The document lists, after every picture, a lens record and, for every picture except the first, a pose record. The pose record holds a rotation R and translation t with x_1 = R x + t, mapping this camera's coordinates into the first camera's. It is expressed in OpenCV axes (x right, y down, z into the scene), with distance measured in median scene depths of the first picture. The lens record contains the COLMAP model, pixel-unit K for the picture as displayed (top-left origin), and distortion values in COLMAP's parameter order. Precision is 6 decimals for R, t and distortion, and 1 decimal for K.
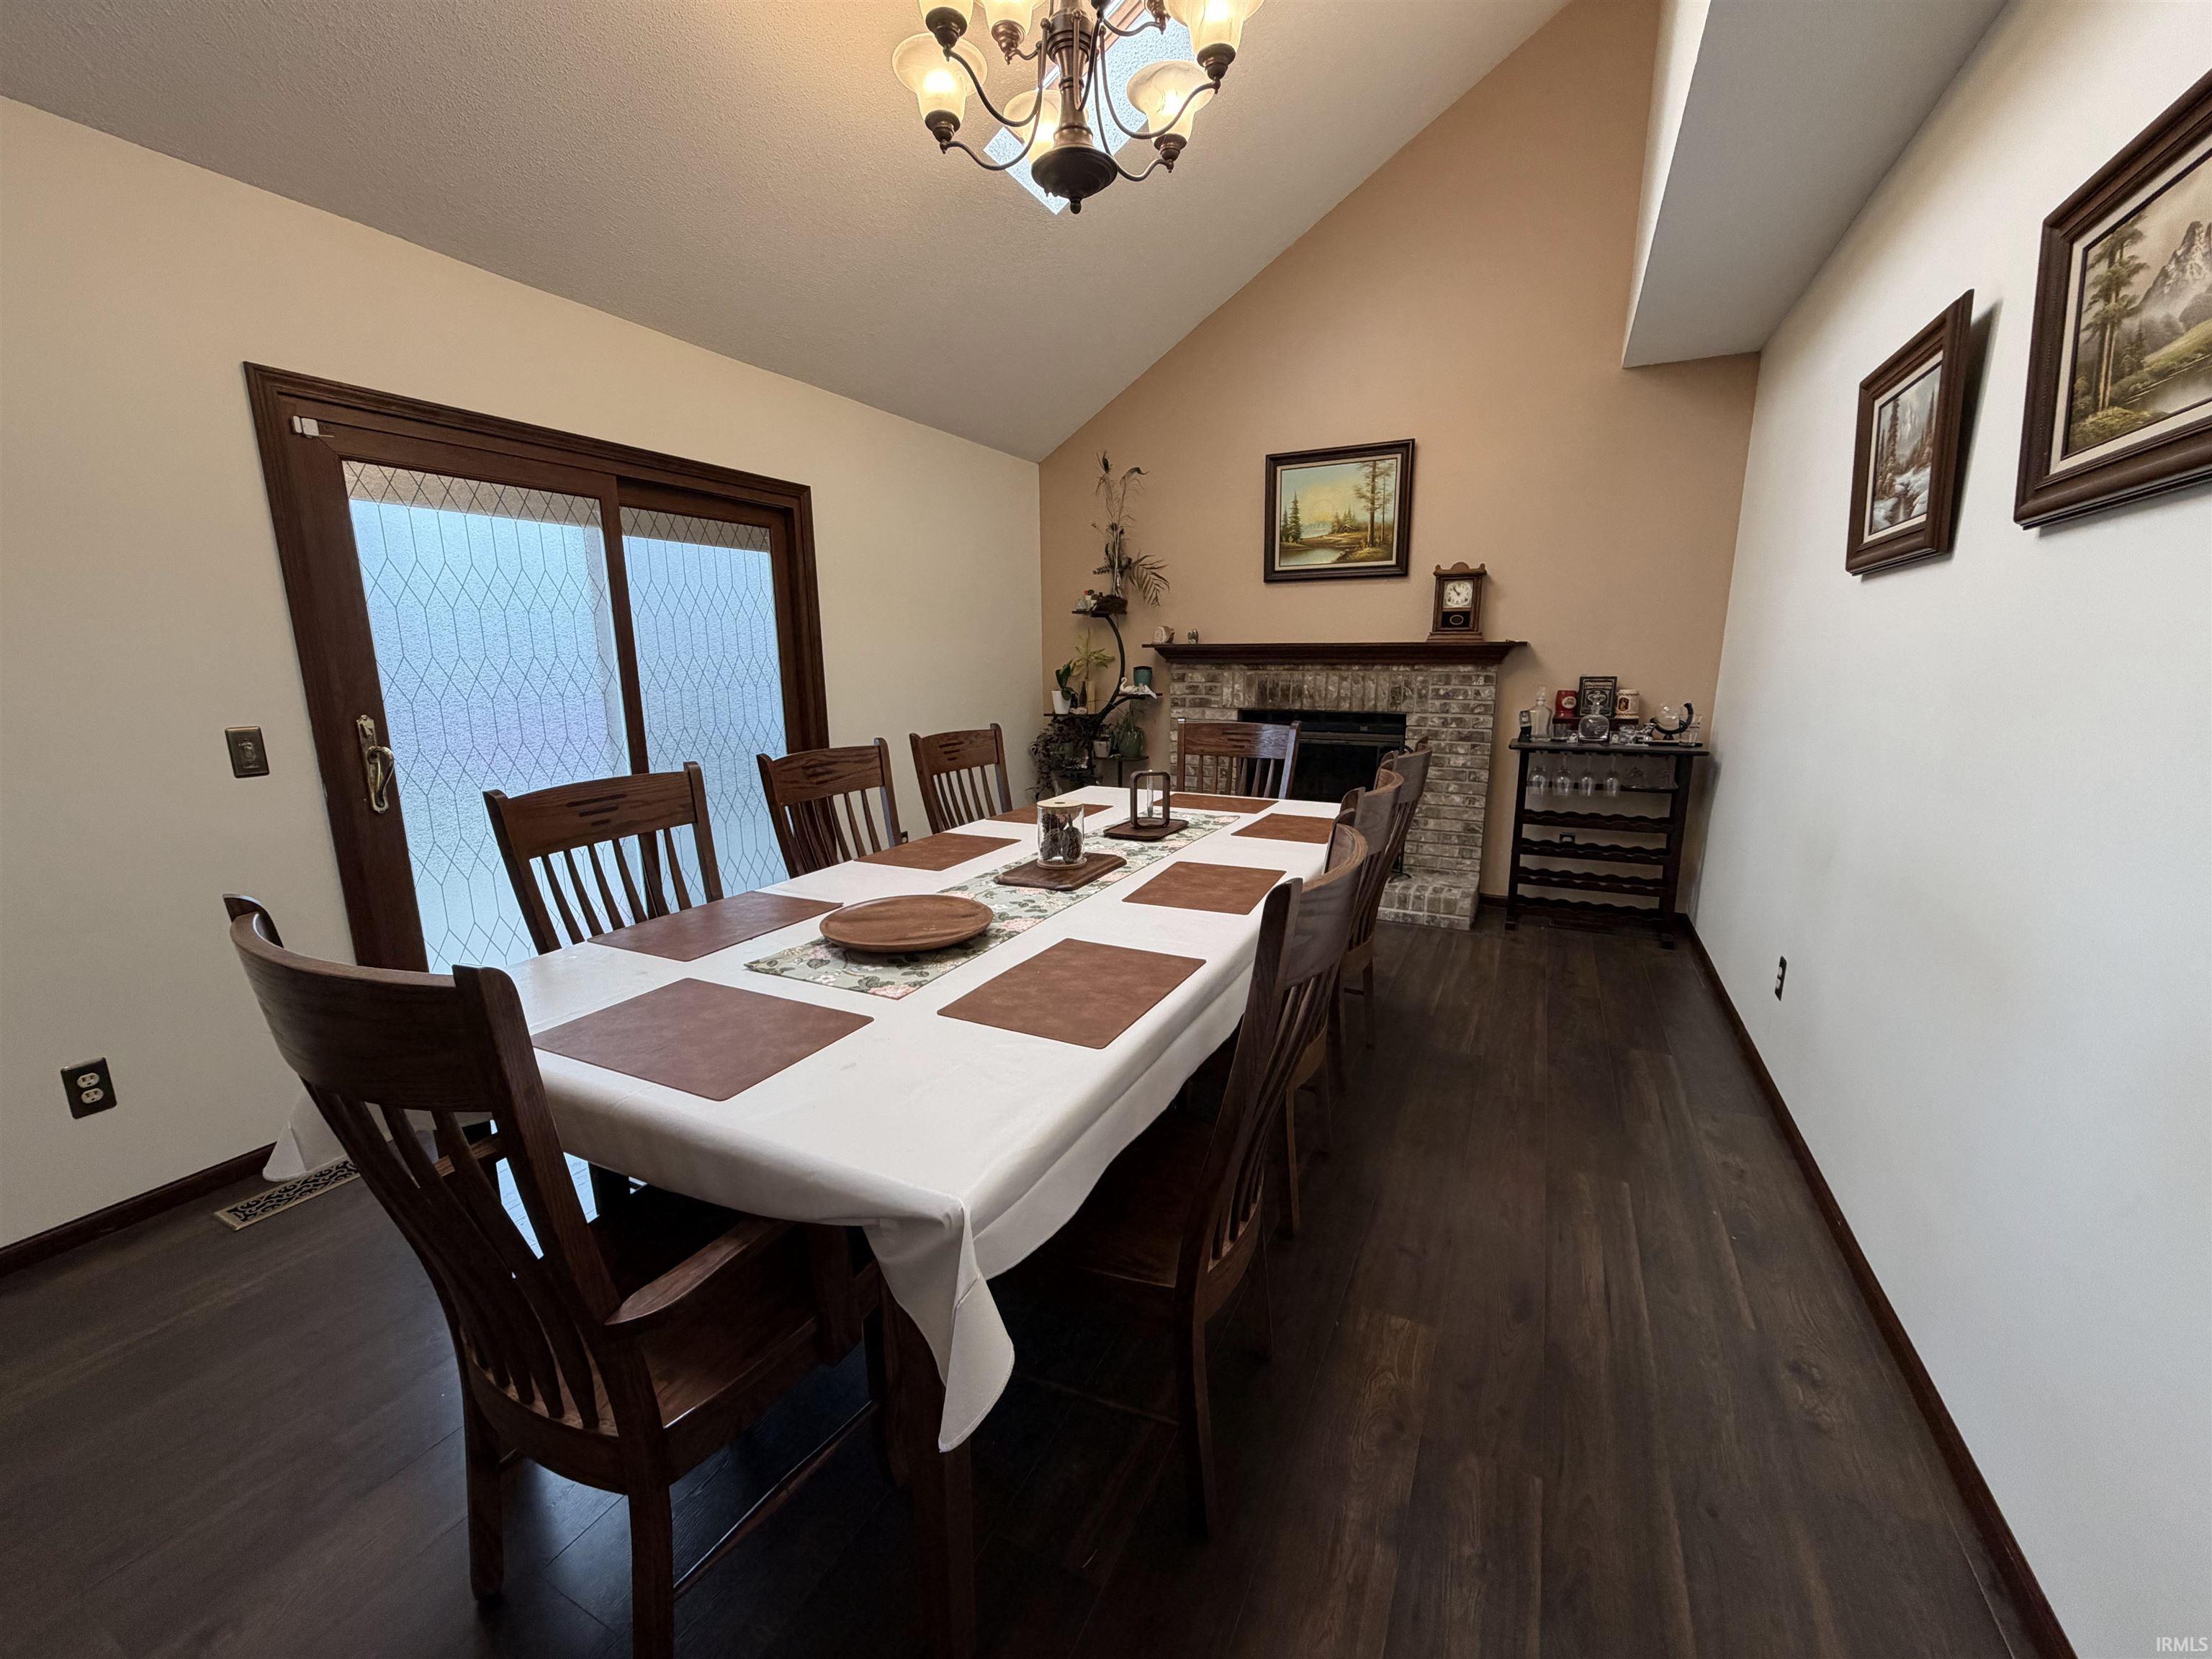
lens RADIAL K [[883.9, 0, 1103.6], [0, 883.9, 834.7], [0, 0, 1]] dist [-0.000807, -0.000077]
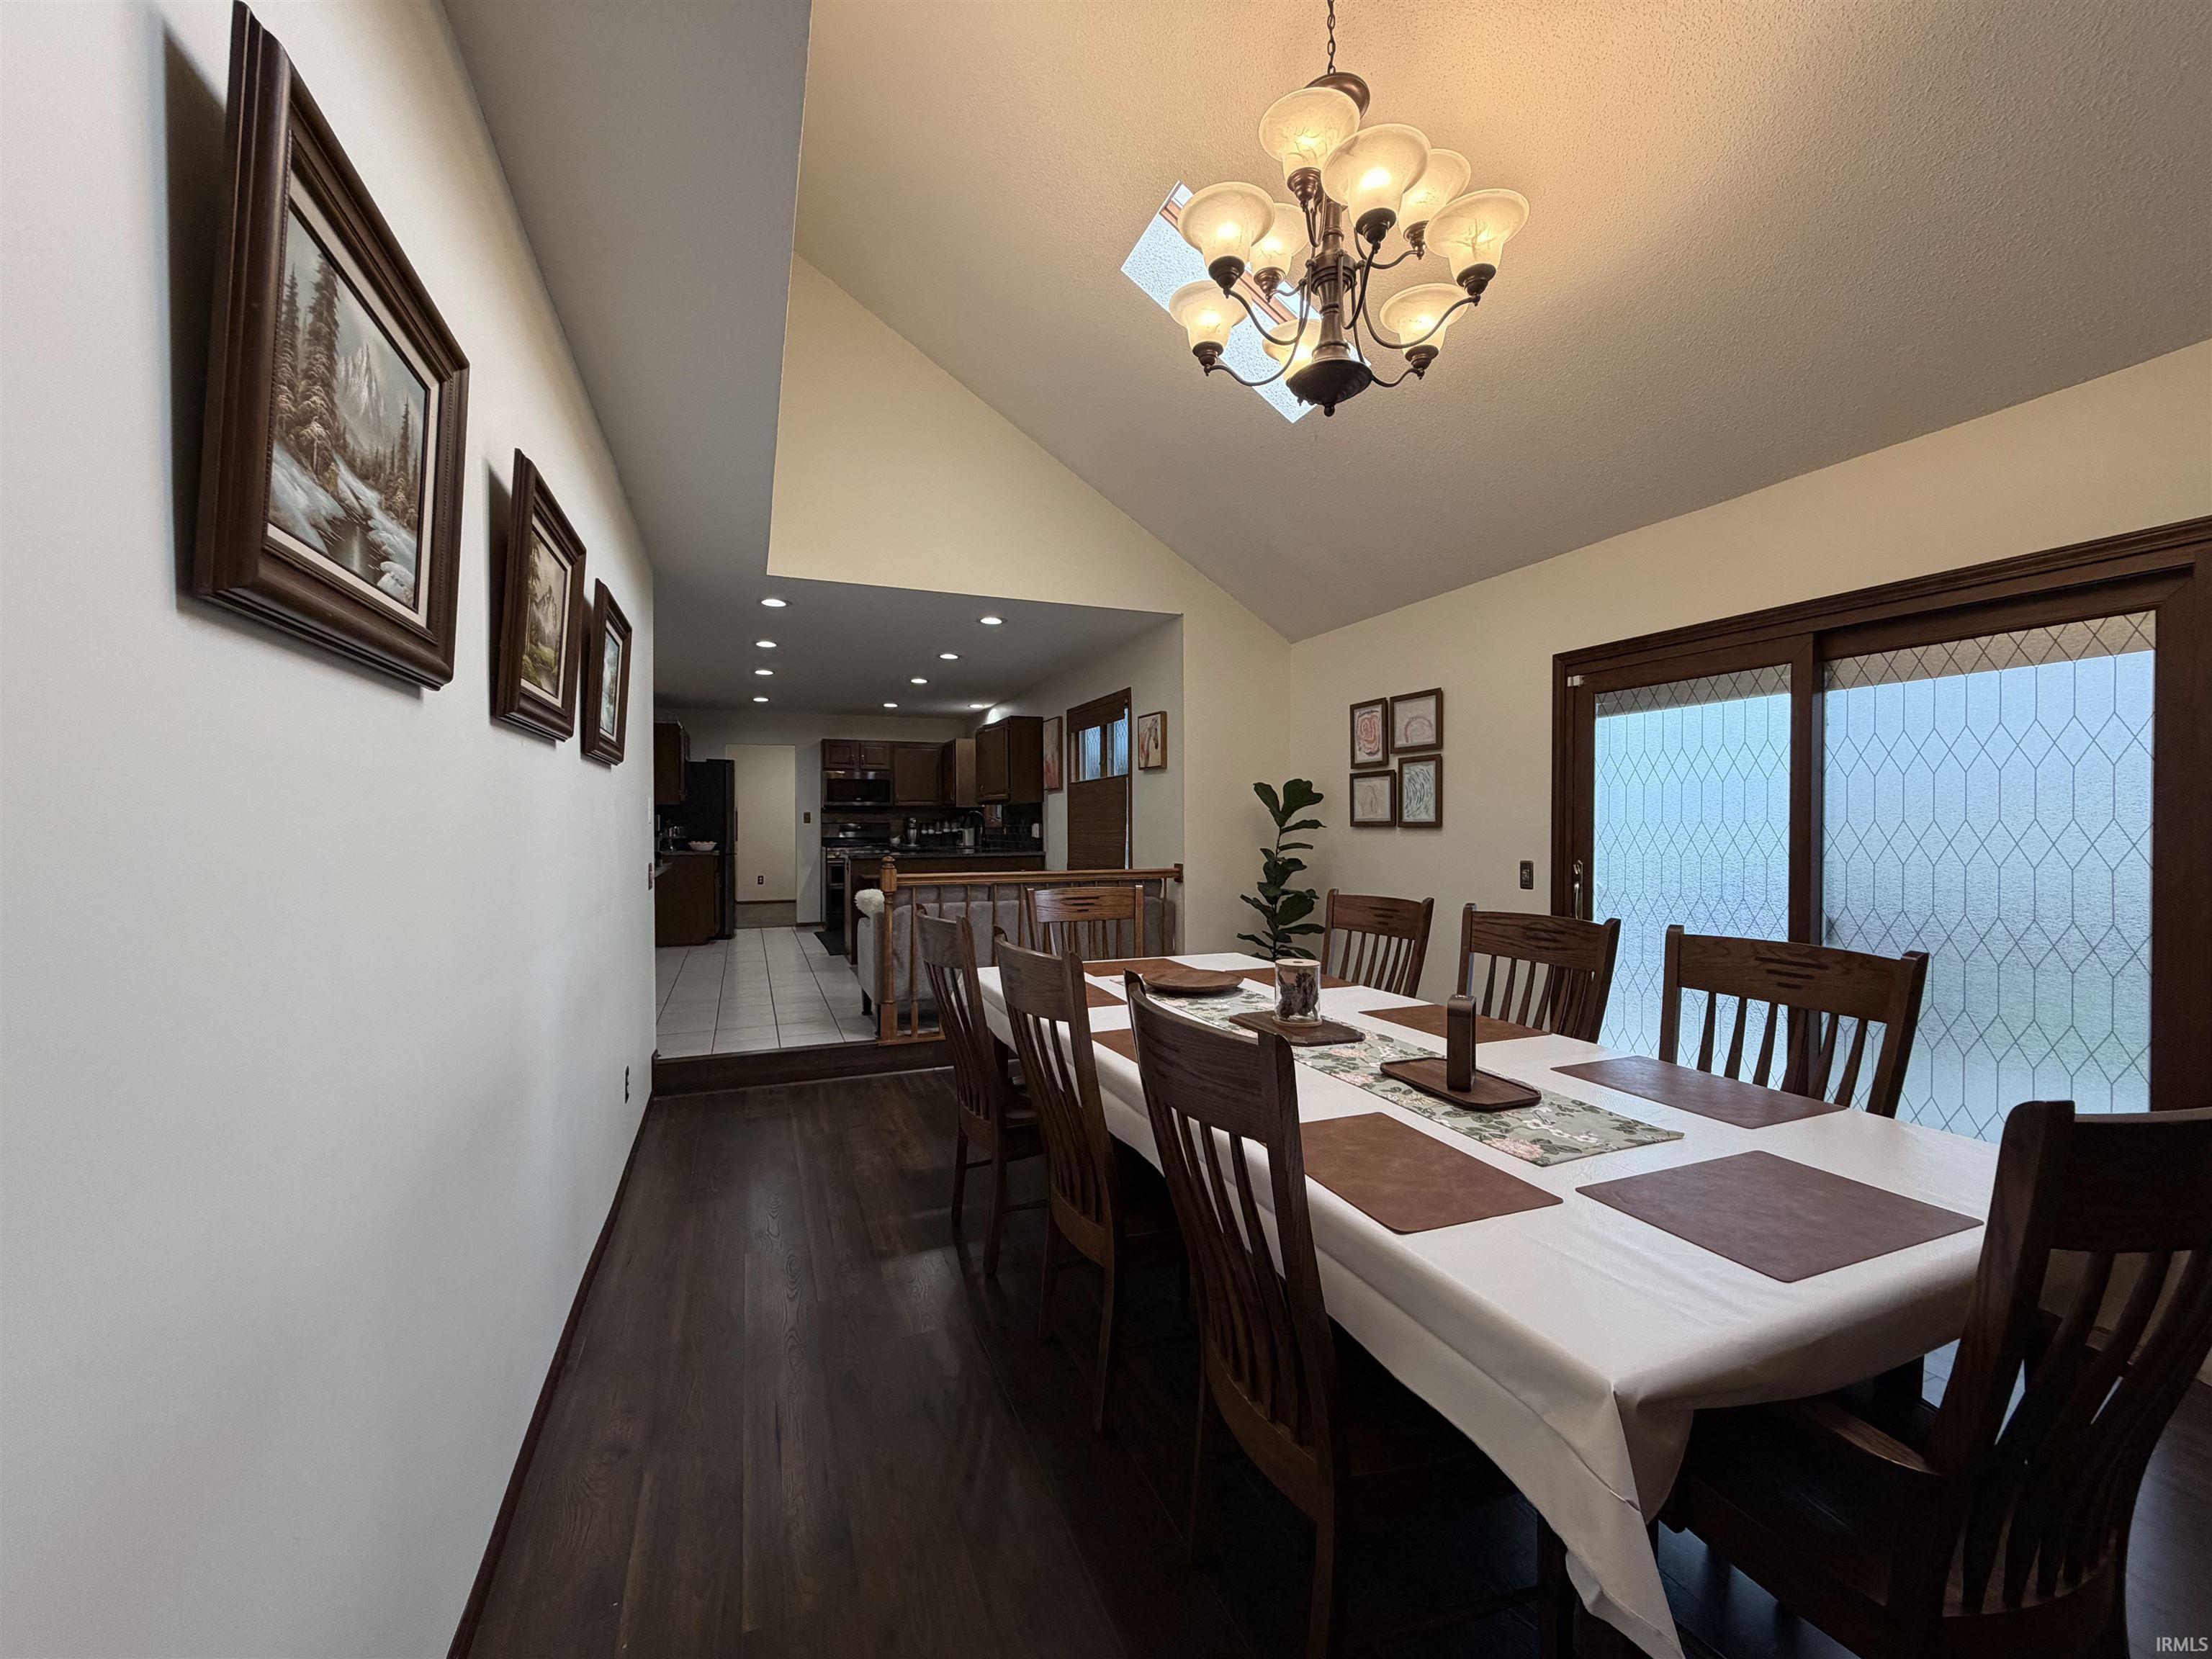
lens RADIAL K [[881.6, 0, 1098.6], [0, 881.6, 833.1], [0, 0, 1]] dist [0.000350, 0.000231]
pose [[-0.668239, 0.017455, -0.743742, 0.454945], [-0.141096, 0.978606, 0.149739, -0.160632], [0.730444, 0.205000, -0.651480, 0.763145]]
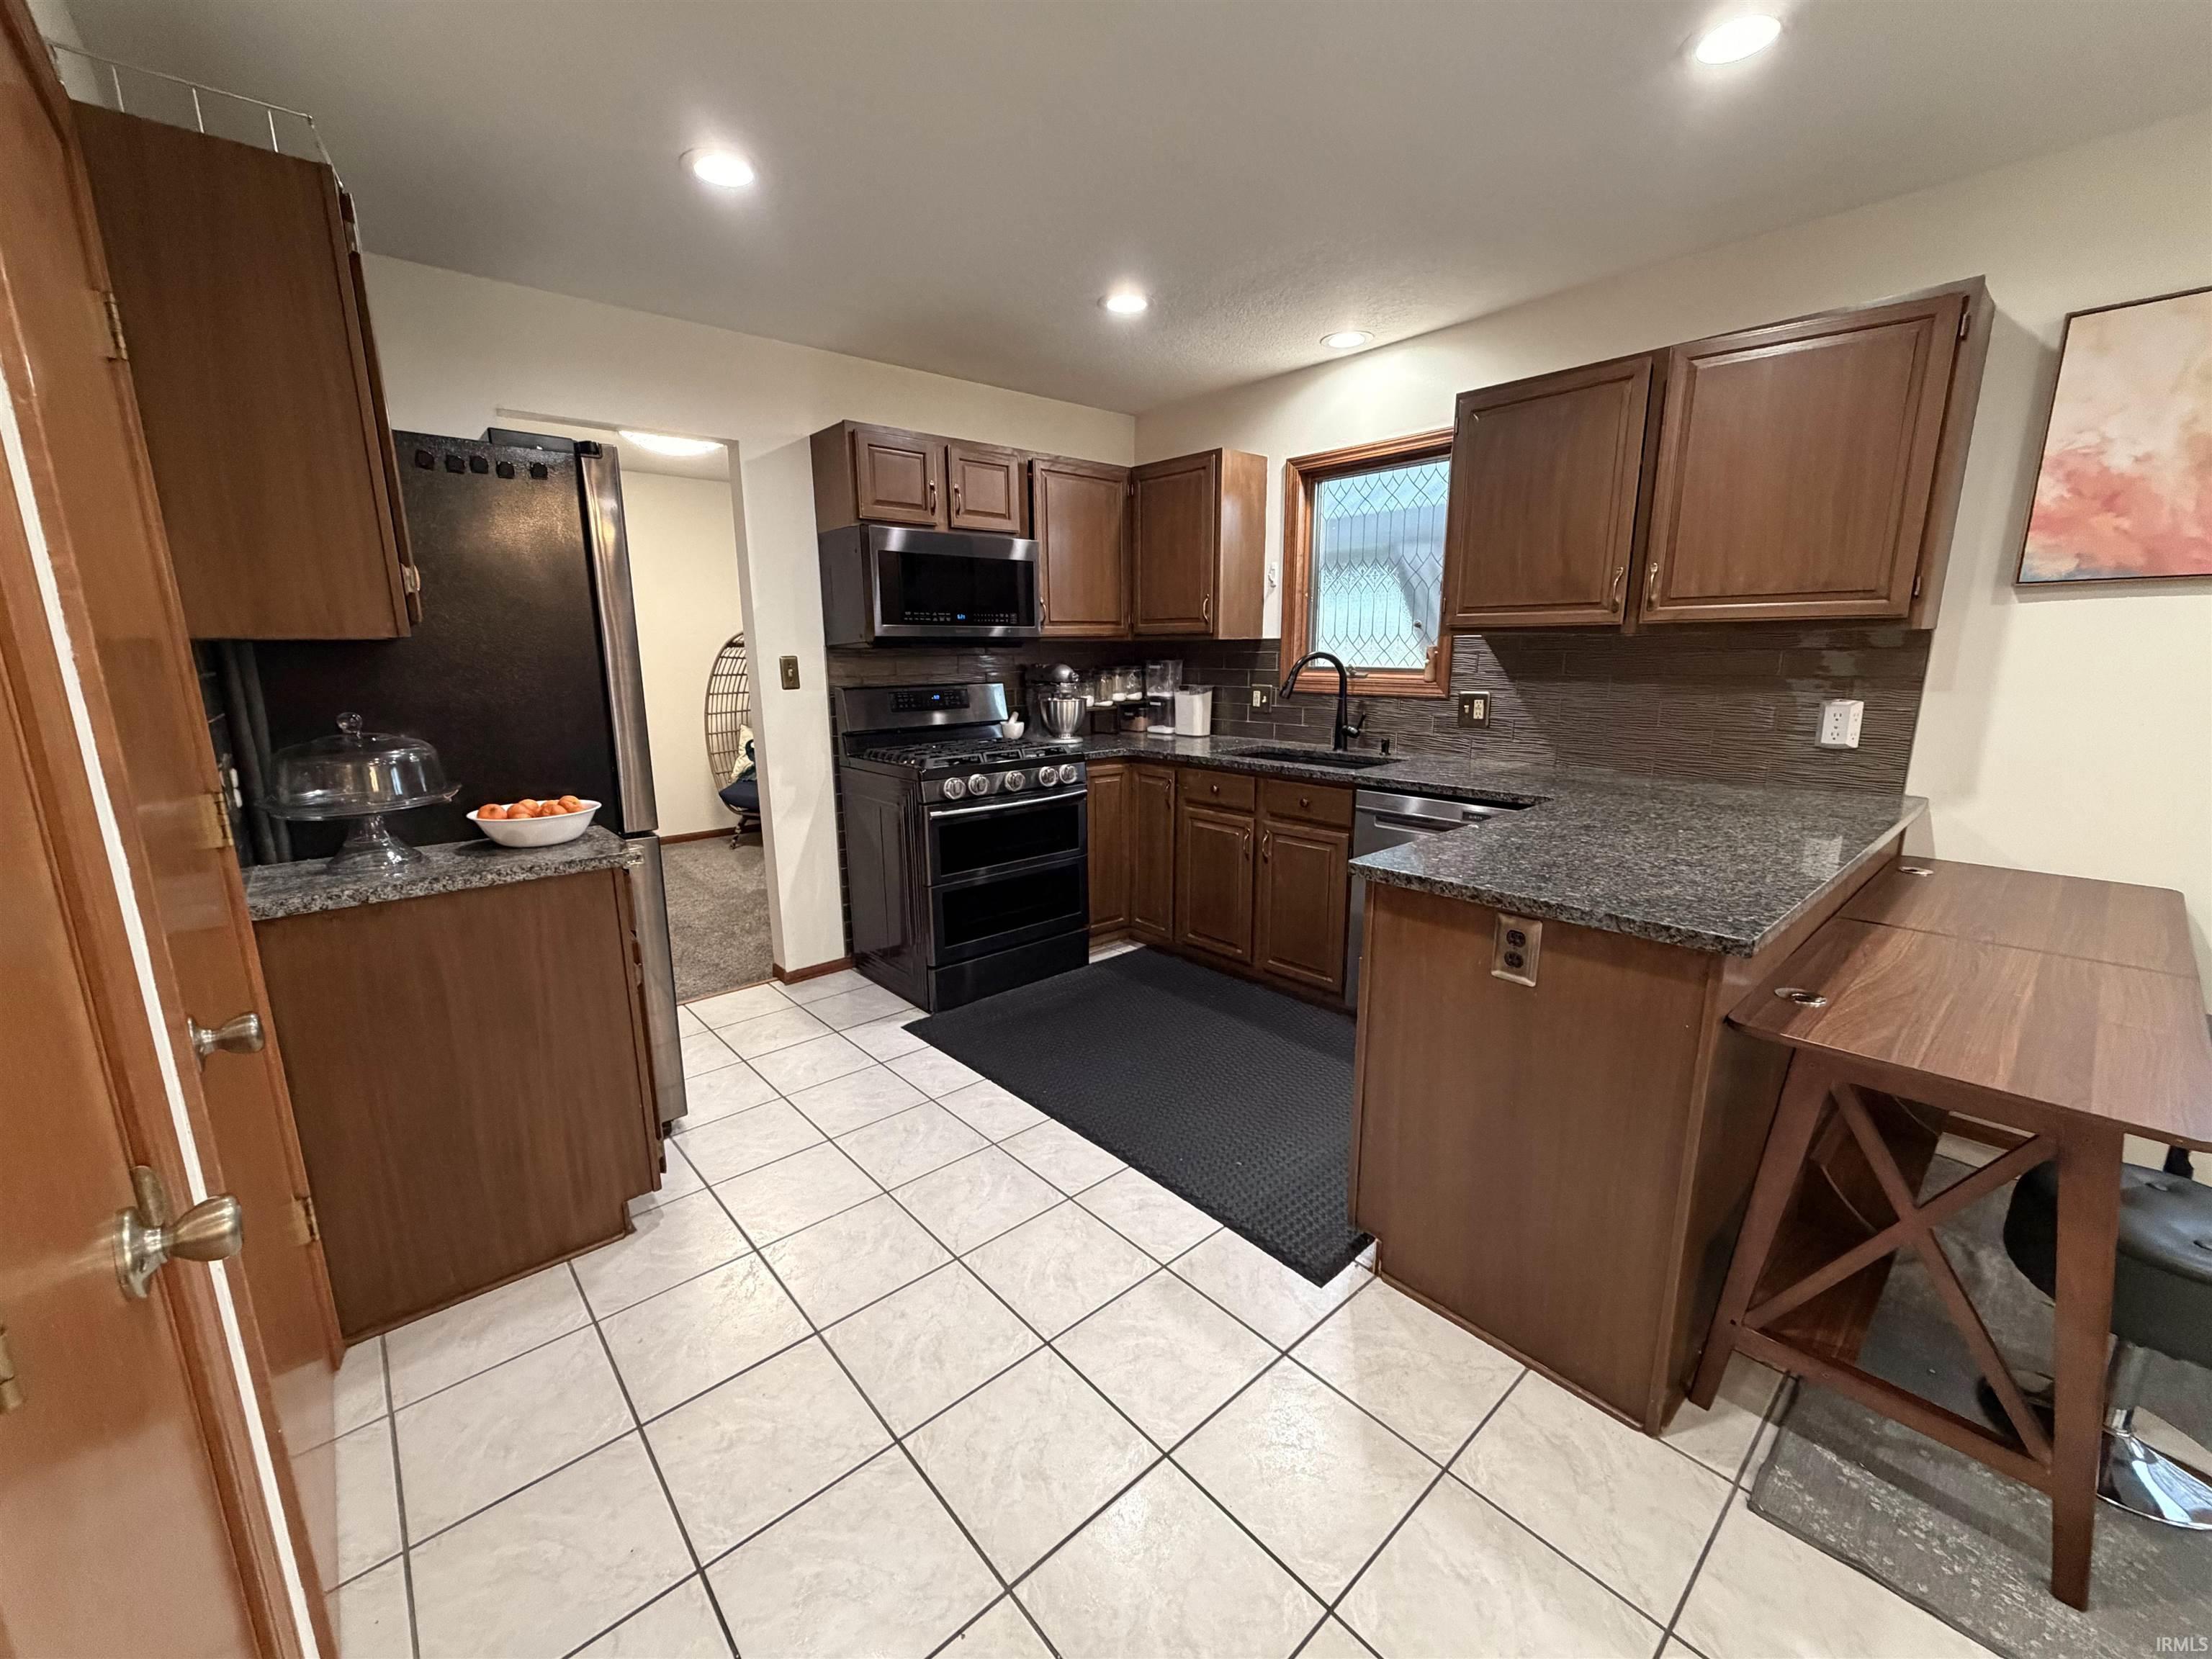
lens RADIAL K [[881.6, 0, 1098.6], [0, 881.6, 833.1], [0, 0, 1]] dist [0.000350, 0.000231]
pose [[-0.382176, 0.200653, -0.902042, -0.115011], [-0.174646, 0.942867, 0.283727, 0.112510], [0.907436, 0.265971, -0.325298, -0.736498]]
